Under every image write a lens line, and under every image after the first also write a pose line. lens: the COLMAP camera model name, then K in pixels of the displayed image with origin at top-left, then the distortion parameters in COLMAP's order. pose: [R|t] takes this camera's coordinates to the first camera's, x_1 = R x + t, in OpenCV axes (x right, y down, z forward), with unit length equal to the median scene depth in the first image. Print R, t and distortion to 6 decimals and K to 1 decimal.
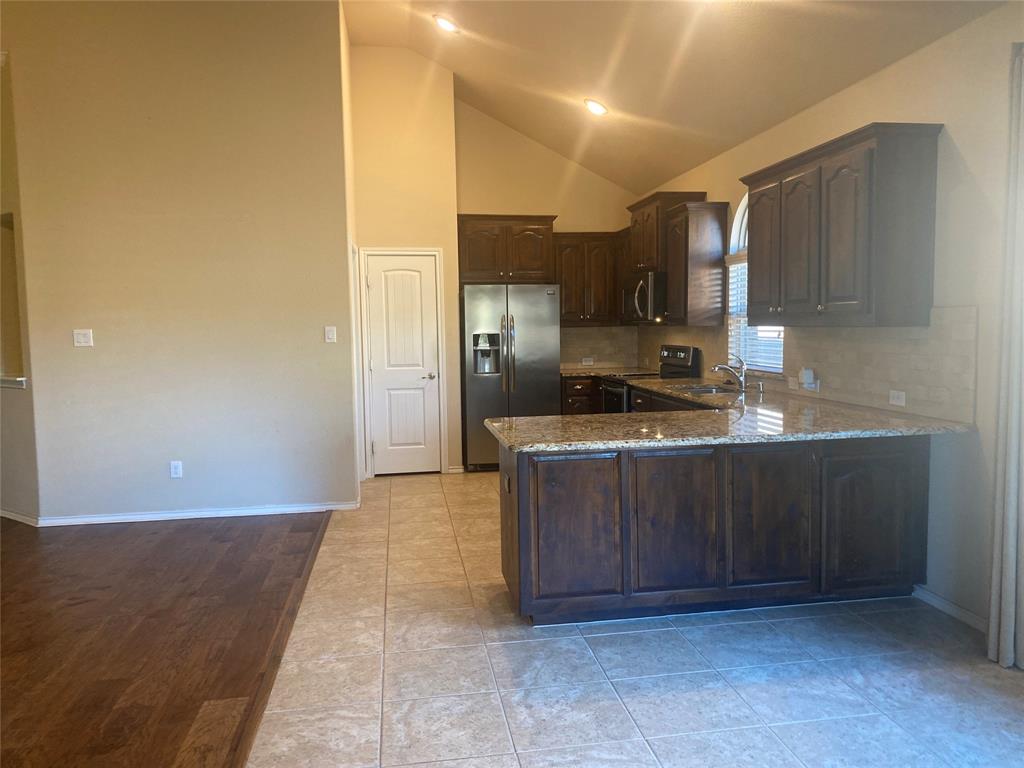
lens RADIAL K [[774.3, 0, 528.0], [0, 774.3, 379.9], [0, 0, 1]] dist [0.033013, -0.037252]
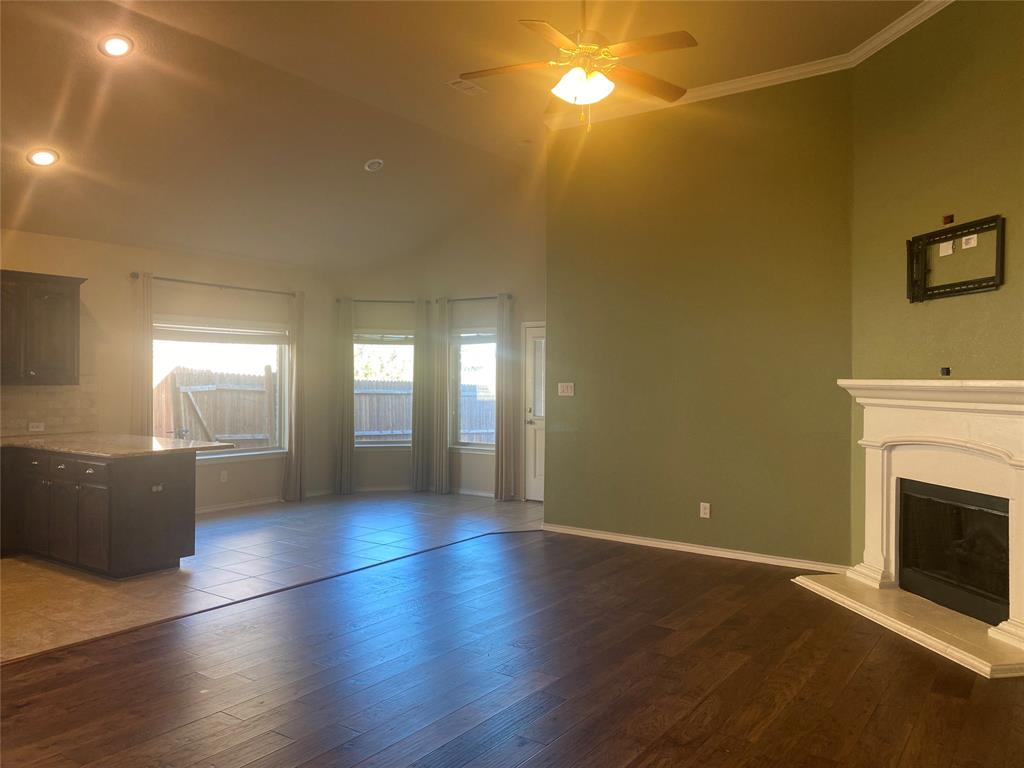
lens RADIAL K [[774.3, 0, 520.0], [0, 774.3, 382.9], [0, 0, 1]] dist [0.033013, -0.037252]
pose [[-0.719583, 0.006445, 0.694377, -1.556767], [0.052156, 0.997634, 0.044789, -0.098868], [-0.692445, 0.068445, -0.718216, 1.561349]]
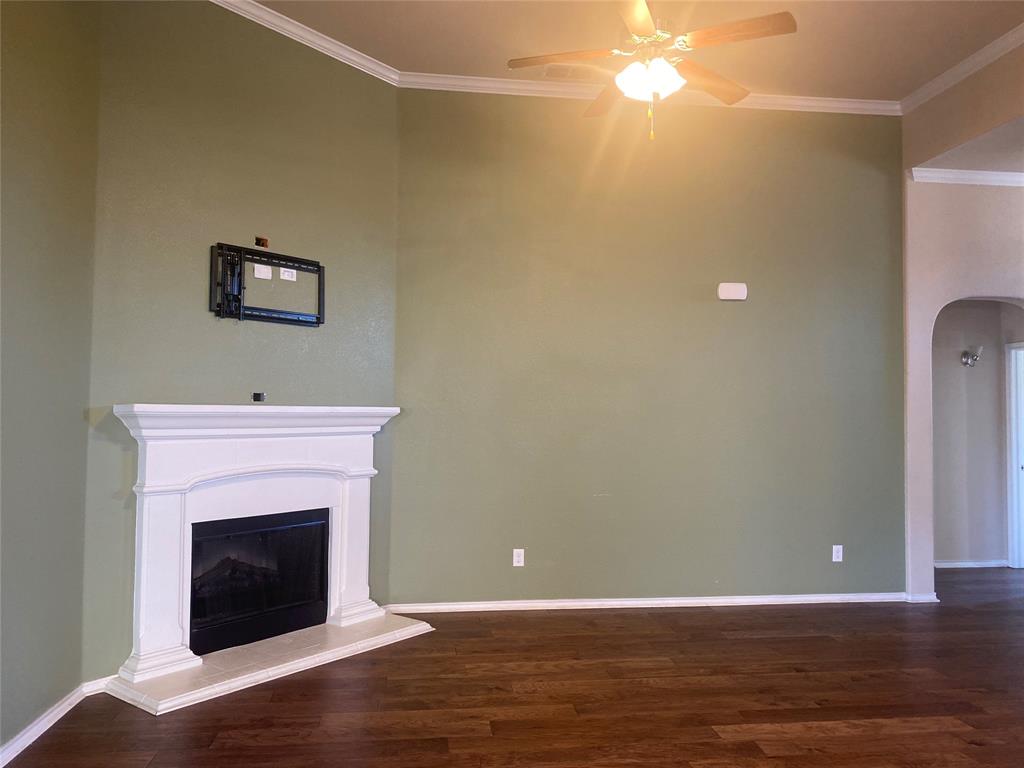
lens RADIAL K [[774.3, 0, 510.2], [0, 774.3, 389.7], [0, 0, 1]] dist [0.033013, -0.037252]
pose [[-0.034878, -0.008438, -0.999356, 0.065052], [-0.085056, 0.996361, -0.005444, -0.062798], [0.995766, 0.084812, -0.035469, 0.595109]]
